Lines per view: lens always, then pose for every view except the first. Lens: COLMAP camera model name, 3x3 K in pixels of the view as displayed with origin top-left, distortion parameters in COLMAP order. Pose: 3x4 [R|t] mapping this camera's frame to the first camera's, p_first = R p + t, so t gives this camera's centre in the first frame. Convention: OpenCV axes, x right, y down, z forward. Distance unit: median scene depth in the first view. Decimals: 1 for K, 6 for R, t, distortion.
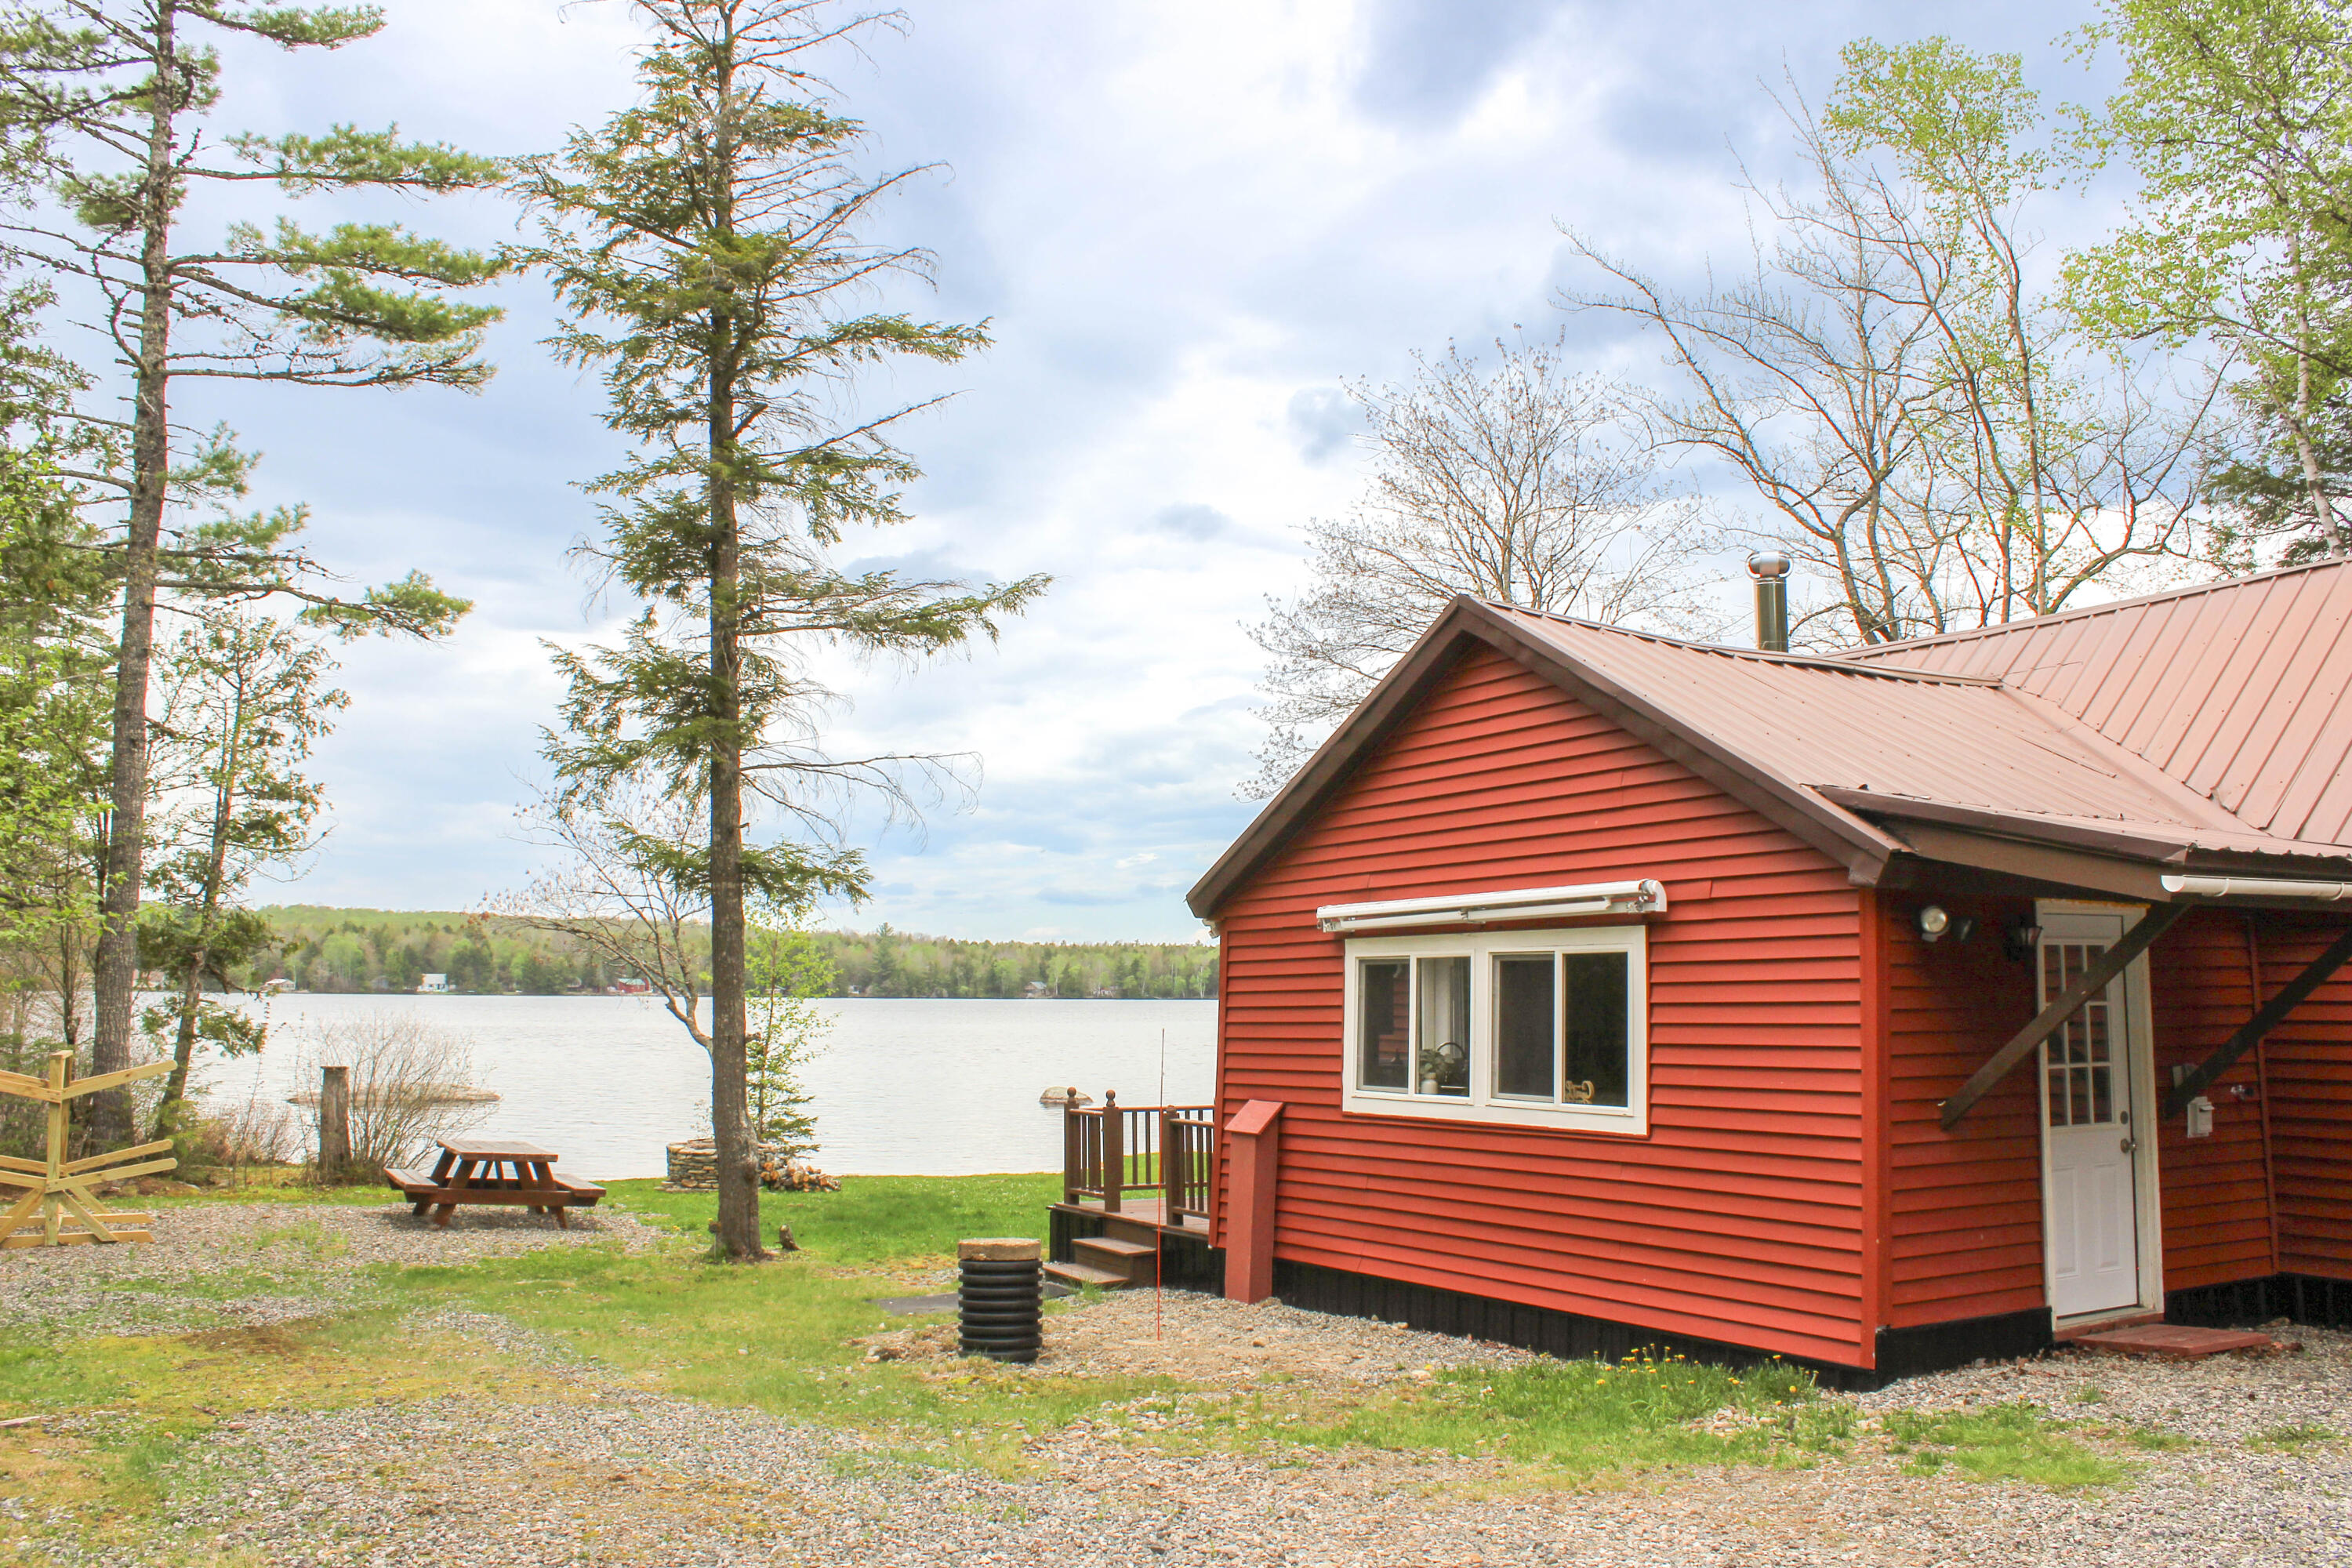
lens RADIAL K [[2010.1, 0, 1183.9], [0, 2010.1, 775.1], [0, 0, 1]] dist [-0.160011, 0.141119]
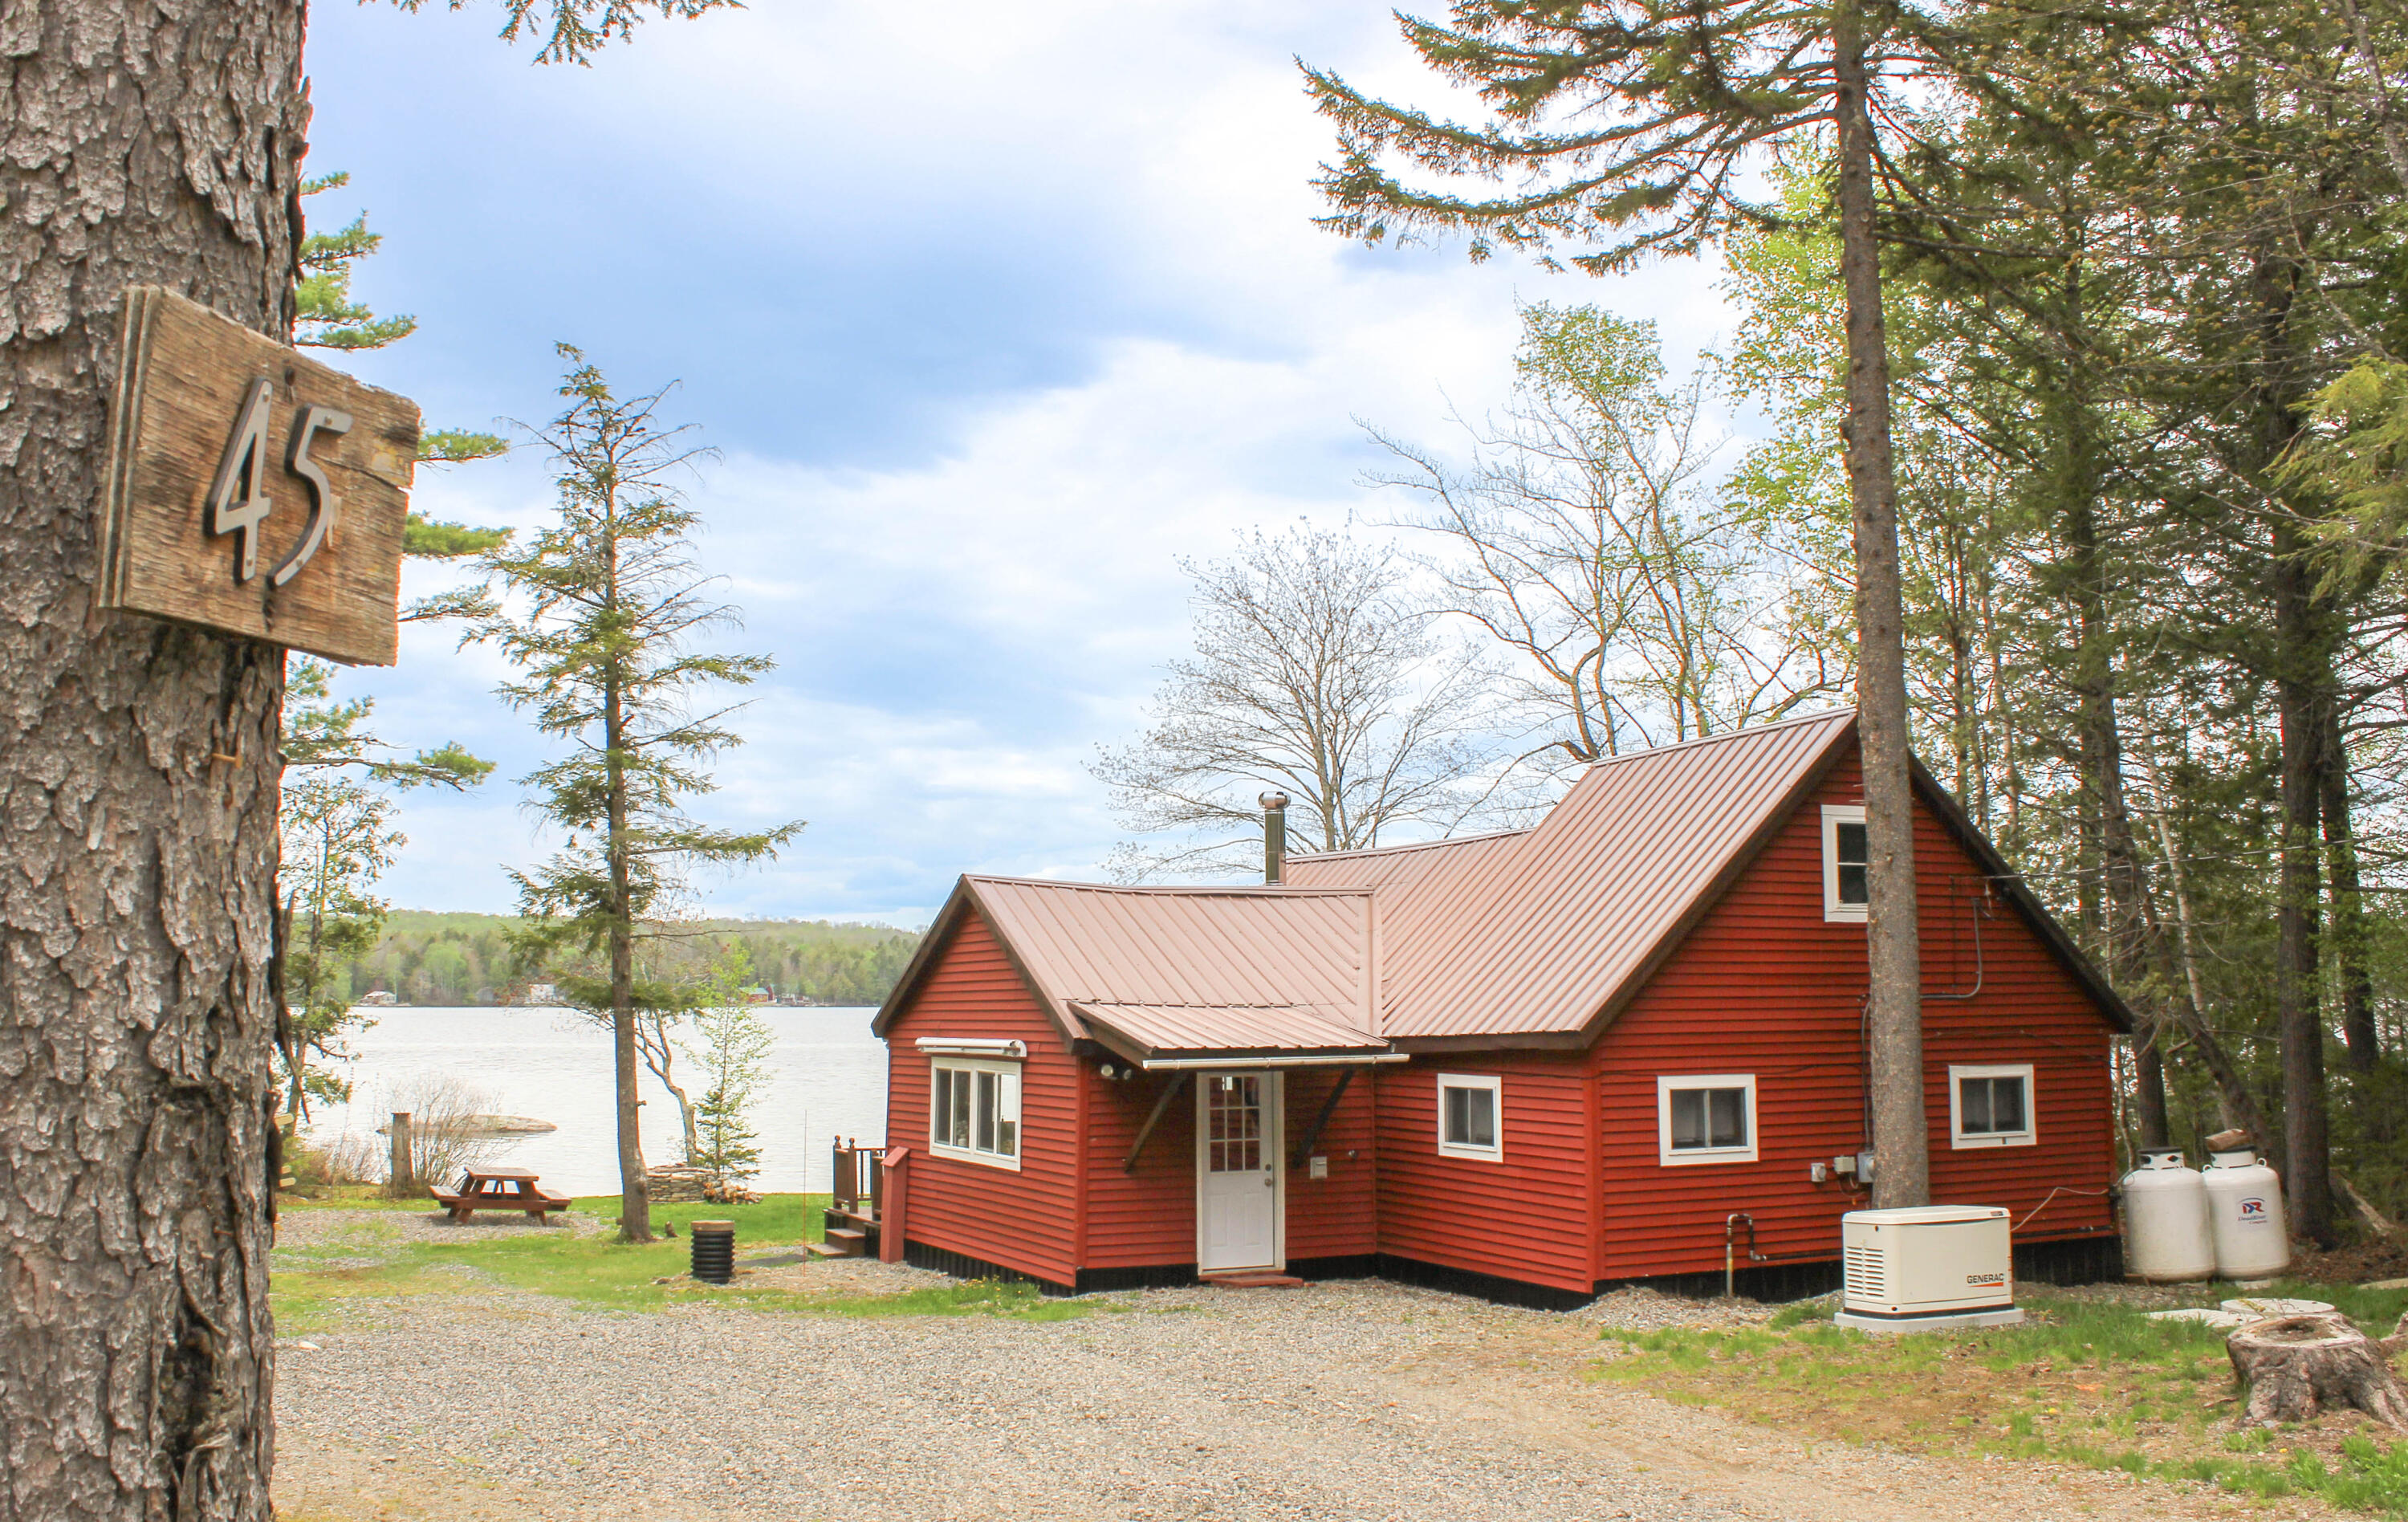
lens RADIAL K [[2254.4, 0, 1092.6], [0, 2254.4, 815.6], [0, 0, 1]] dist [-0.116326, 0.000000]
pose [[0.992420, -0.012588, -0.122249, 0.251418], [0.015970, 0.999515, 0.026726, -0.097213], [0.121853, -0.028475, 0.992140, -0.504791]]
